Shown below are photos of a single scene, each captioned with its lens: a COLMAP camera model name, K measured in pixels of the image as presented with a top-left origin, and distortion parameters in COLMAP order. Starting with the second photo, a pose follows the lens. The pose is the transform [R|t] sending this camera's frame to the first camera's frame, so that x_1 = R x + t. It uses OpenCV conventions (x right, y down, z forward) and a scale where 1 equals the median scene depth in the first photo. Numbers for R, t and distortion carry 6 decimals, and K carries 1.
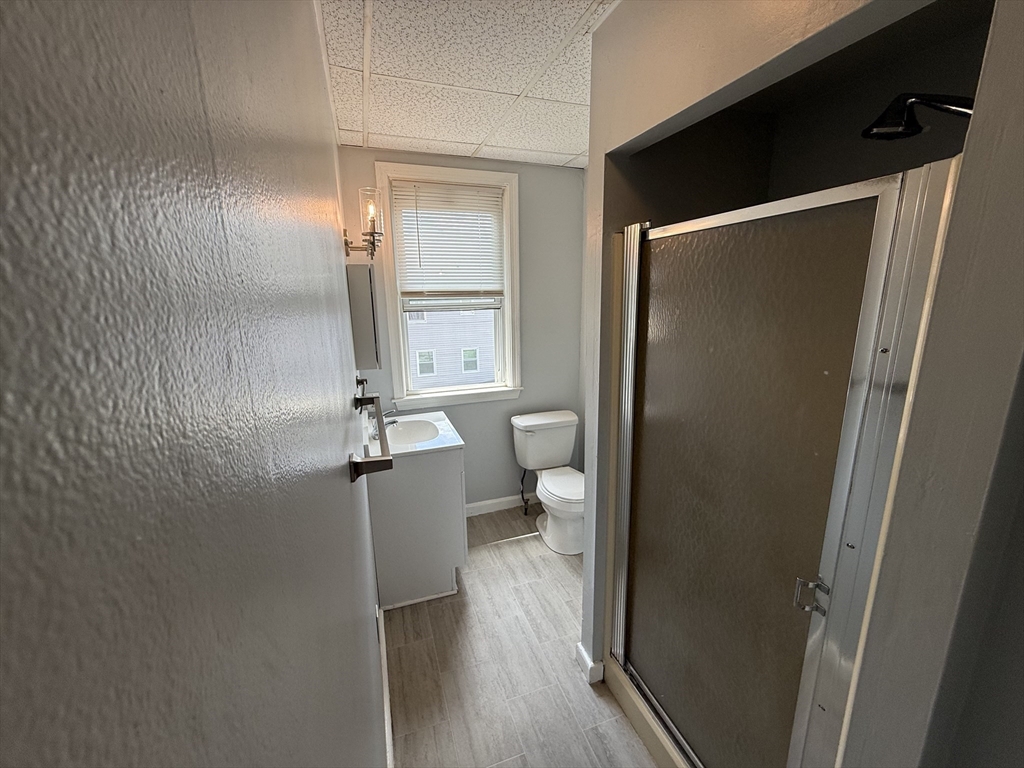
lens RADIAL K [[408.8, 0, 510.3], [0, 408.8, 382.8], [0, 0, 1]] dist [0.000435, 0.000511]
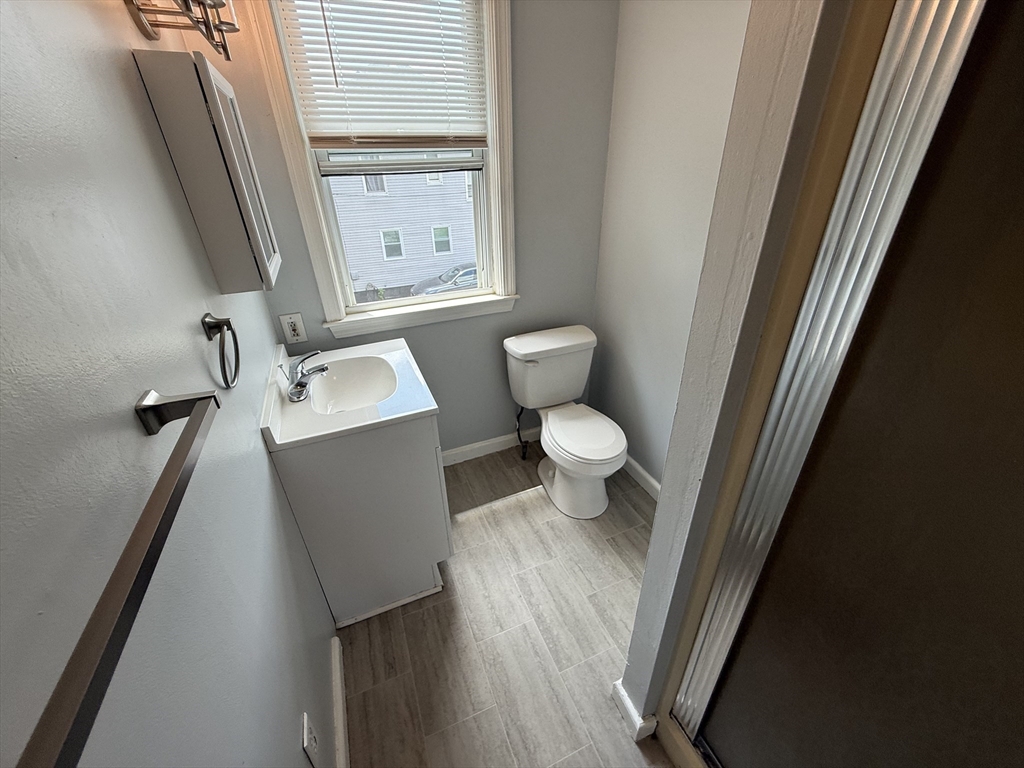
lens RADIAL K [[408.8, 0, 510.3], [0, 408.8, 382.8], [0, 0, 1]] dist [0.000435, 0.000511]
pose [[0.998197, -0.034544, 0.049086, -0.024435], [0.019234, 0.958756, 0.283580, -0.046496], [-0.056858, -0.282125, 0.957691, 0.318858]]
